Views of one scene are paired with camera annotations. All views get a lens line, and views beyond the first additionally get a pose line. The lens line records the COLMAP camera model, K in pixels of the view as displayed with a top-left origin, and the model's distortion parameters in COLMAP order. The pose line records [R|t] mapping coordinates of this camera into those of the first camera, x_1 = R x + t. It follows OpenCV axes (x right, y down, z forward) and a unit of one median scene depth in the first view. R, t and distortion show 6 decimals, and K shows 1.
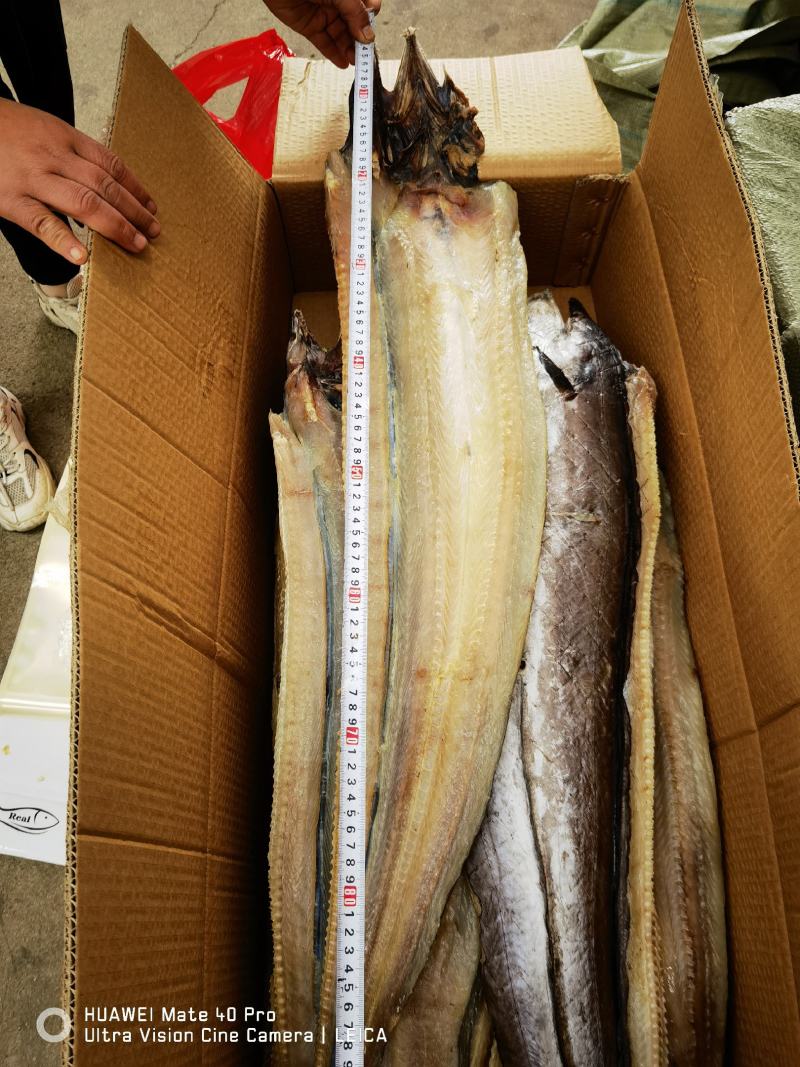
lens RADIAL K [[860.3, 0, 400.5], [0, 860.3, 531.1], [0, 0, 1]] dist [0.005734, -0.001109]
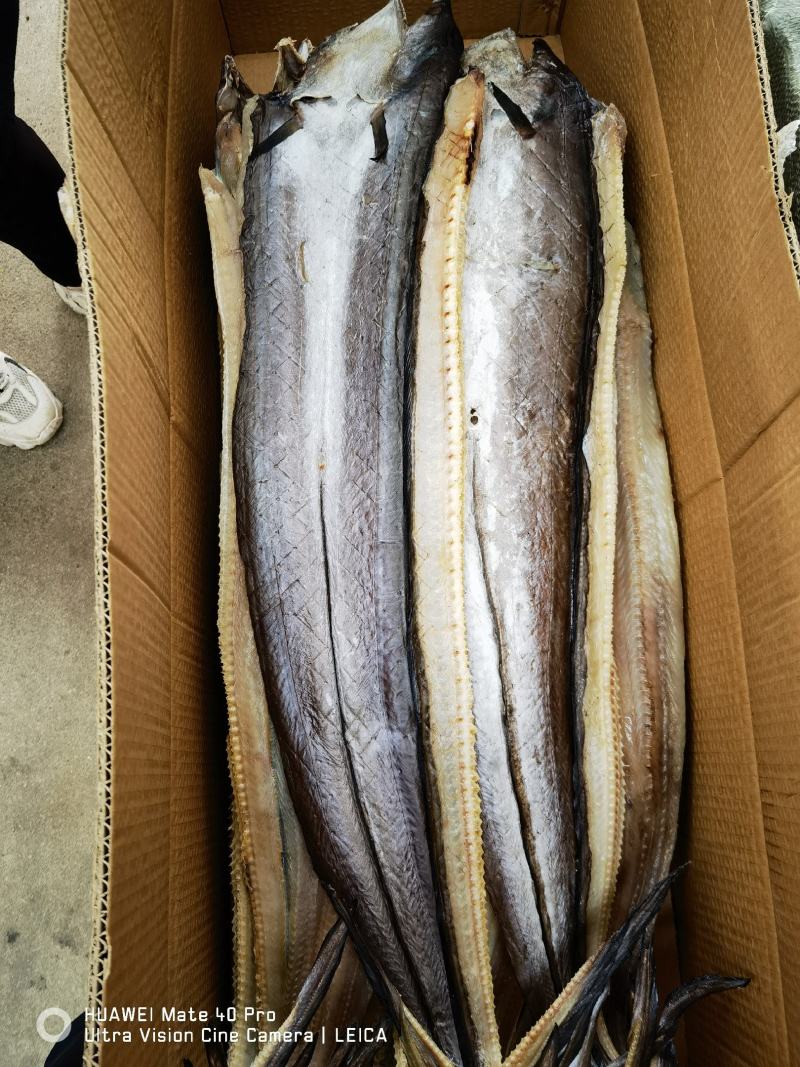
lens RADIAL K [[860.3, 0, 397.1], [0, 860.3, 531.6], [0, 0, 1]] dist [0.005734, -0.001109]
pose [[0.999408, -0.034195, -0.003696, 0.053126], [0.034360, 0.987813, 0.151804, 0.125203], [-0.001540, -0.151841, 0.988404, 0.045892]]
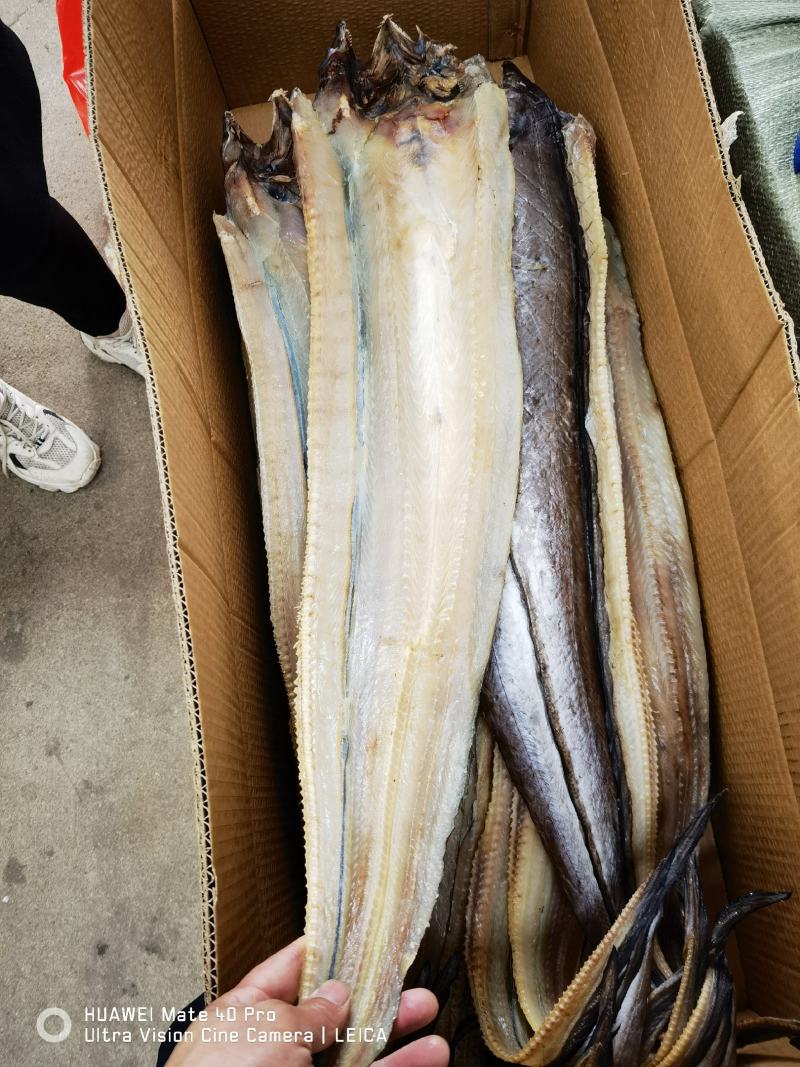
lens RADIAL K [[860.3, 0, 395.5], [0, 860.3, 534.0], [0, 0, 1]] dist [0.005734, -0.001109]
pose [[0.990180, -0.135829, -0.033076, 0.047571], [0.138956, 0.982207, 0.126333, 0.149356], [0.015328, -0.129689, 0.991436, -0.051620]]
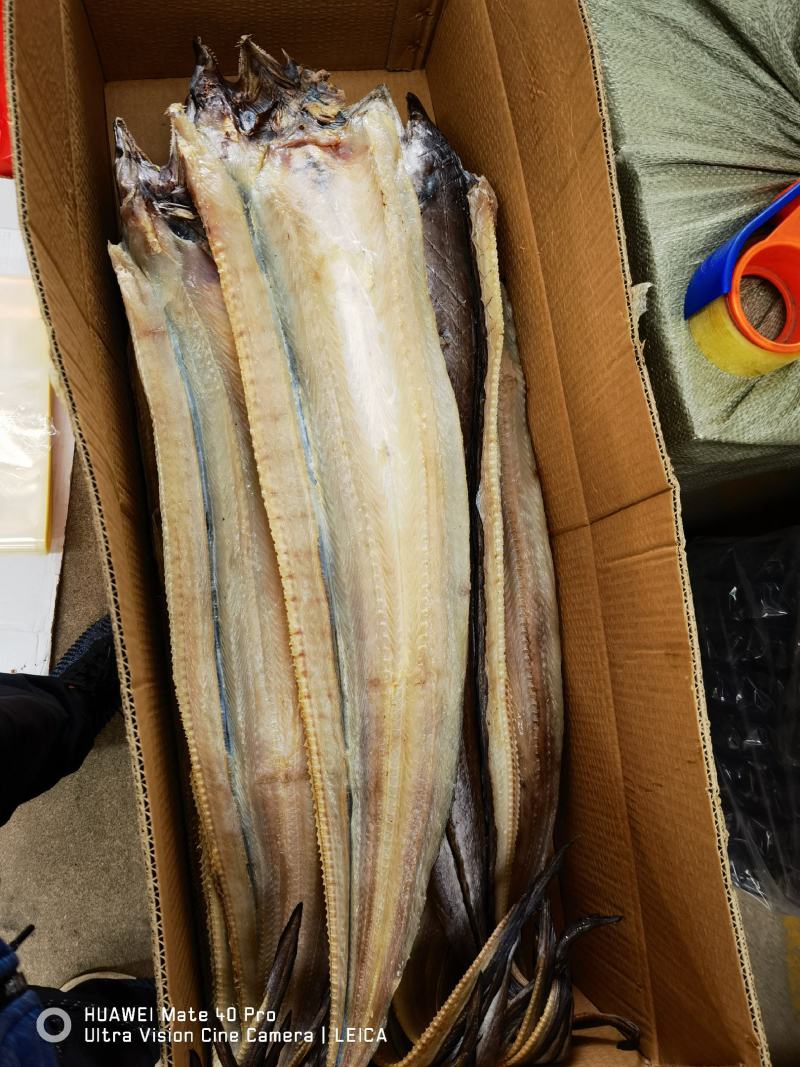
lens RADIAL K [[860.3, 0, 399.6], [0, 860.3, 531.1], [0, 0, 1]] dist [0.005734, -0.001109]
pose [[0.980252, -0.103191, 0.168694, -0.032602], [0.052332, 0.958008, 0.281927, -0.096262], [-0.190703, -0.267532, 0.944489, -0.053394]]
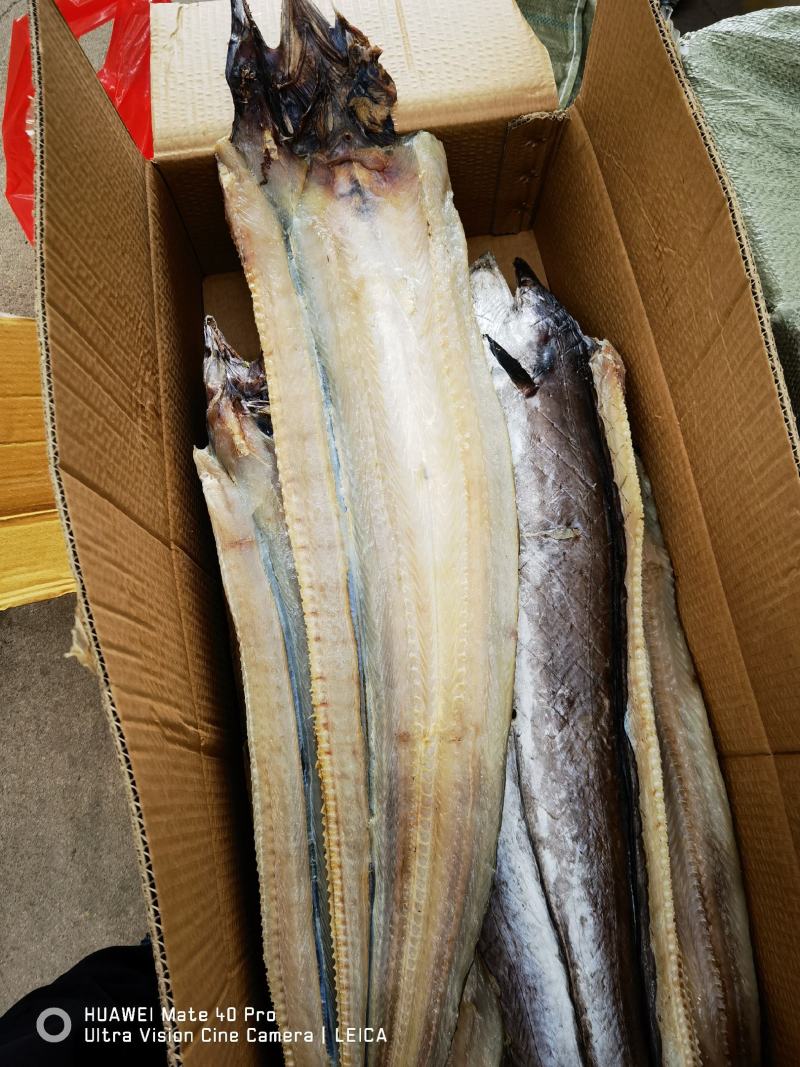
lens RADIAL K [[860.3, 0, 403.5], [0, 860.3, 531.2], [0, 0, 1]] dist [0.005734, -0.001109]
pose [[0.990728, -0.129050, 0.042468, 0.012946], [0.122794, 0.984335, 0.126517, -0.158431], [-0.058130, -0.120129, 0.991055, 0.125129]]
